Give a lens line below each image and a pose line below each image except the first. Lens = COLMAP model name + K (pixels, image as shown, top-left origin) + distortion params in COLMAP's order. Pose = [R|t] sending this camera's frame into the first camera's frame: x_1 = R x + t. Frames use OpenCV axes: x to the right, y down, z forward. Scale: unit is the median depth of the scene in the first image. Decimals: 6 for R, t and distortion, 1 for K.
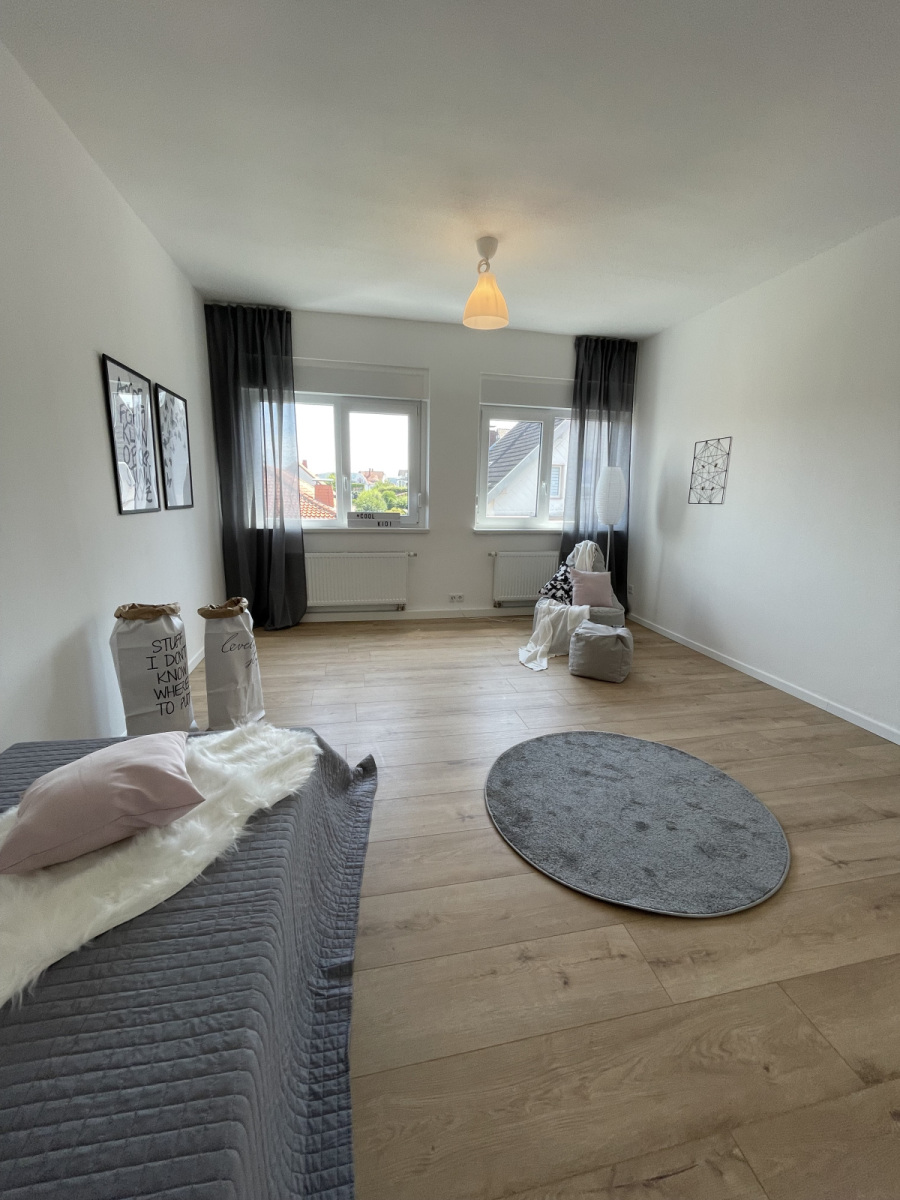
lens RADIAL K [[483.5, 0, 454.2], [0, 483.5, 600.3], [0, 0, 1]] dist [-0.002041, -0.000250]
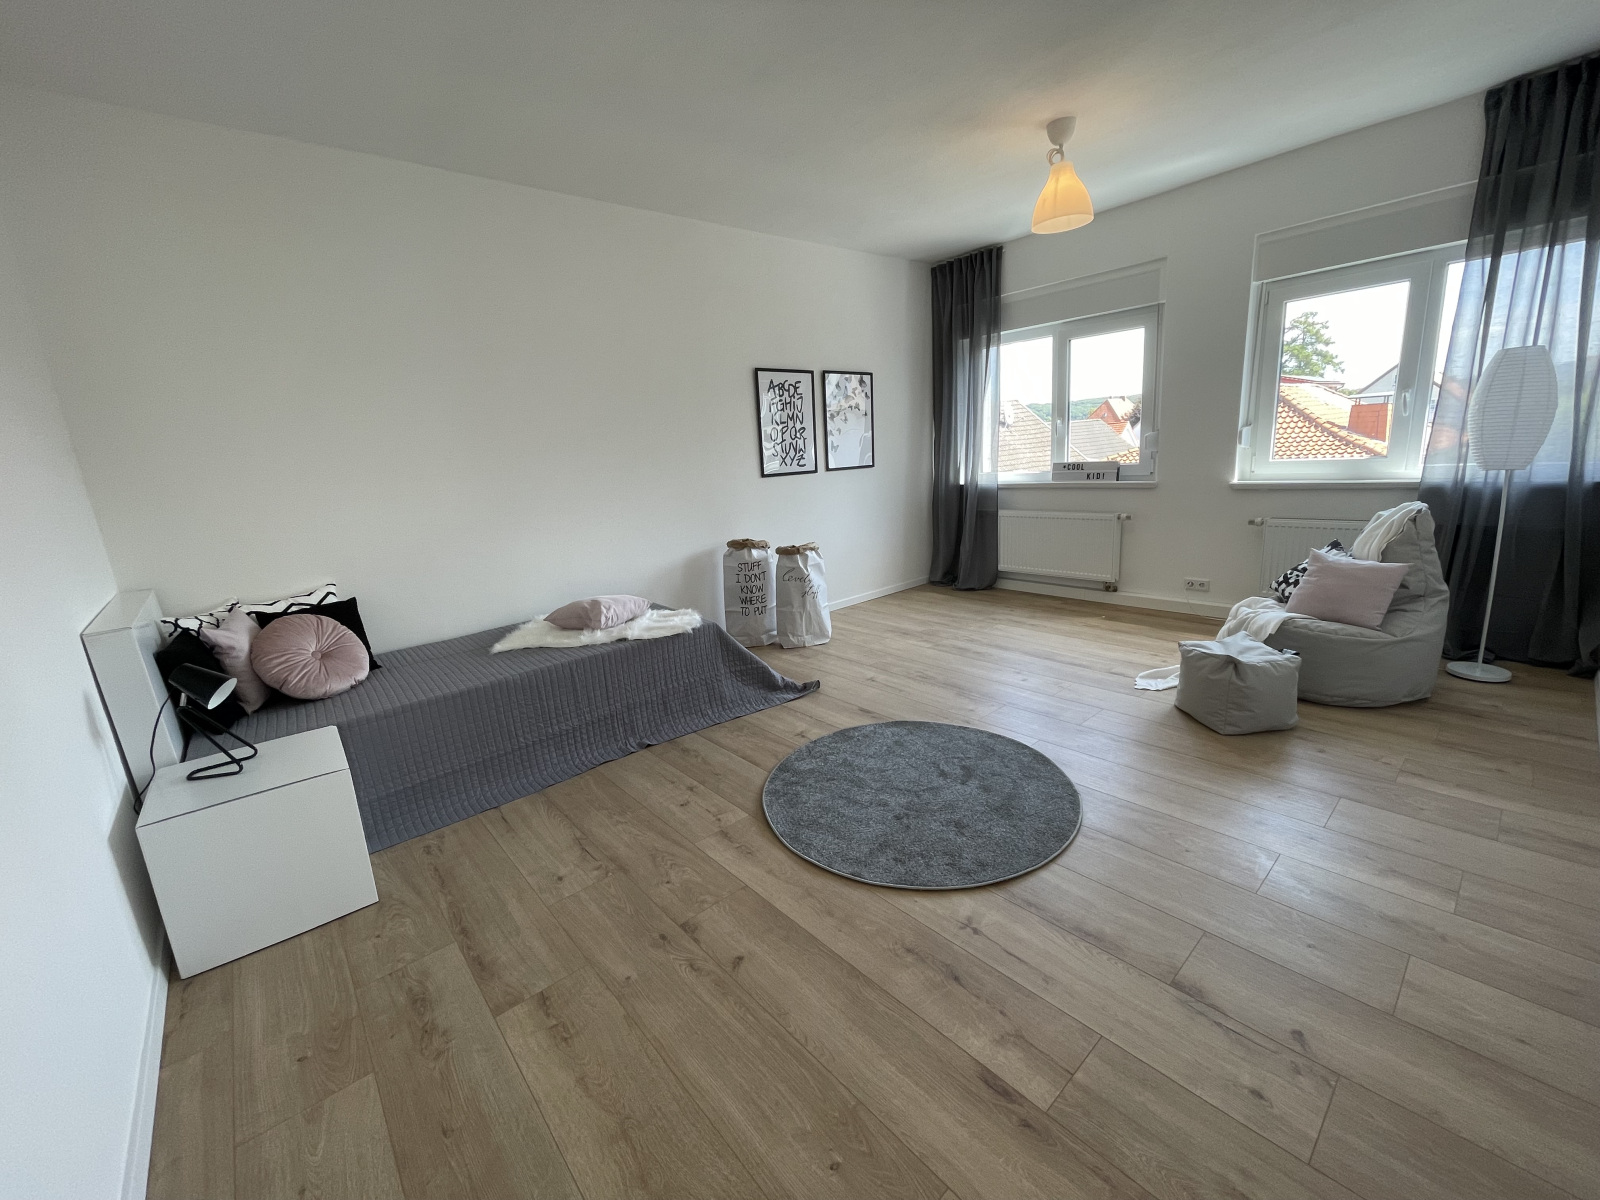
lens RADIAL K [[644.6, 0, 805.7], [0, 644.6, 595.7], [0, 0, 1]] dist [-0.002041, -0.000250]
pose [[0.488849, 0.141871, -0.860755, 0.621642], [-0.115312, 0.988538, 0.097443, -0.017936], [0.864714, 0.051620, 0.499605, 0.101127]]
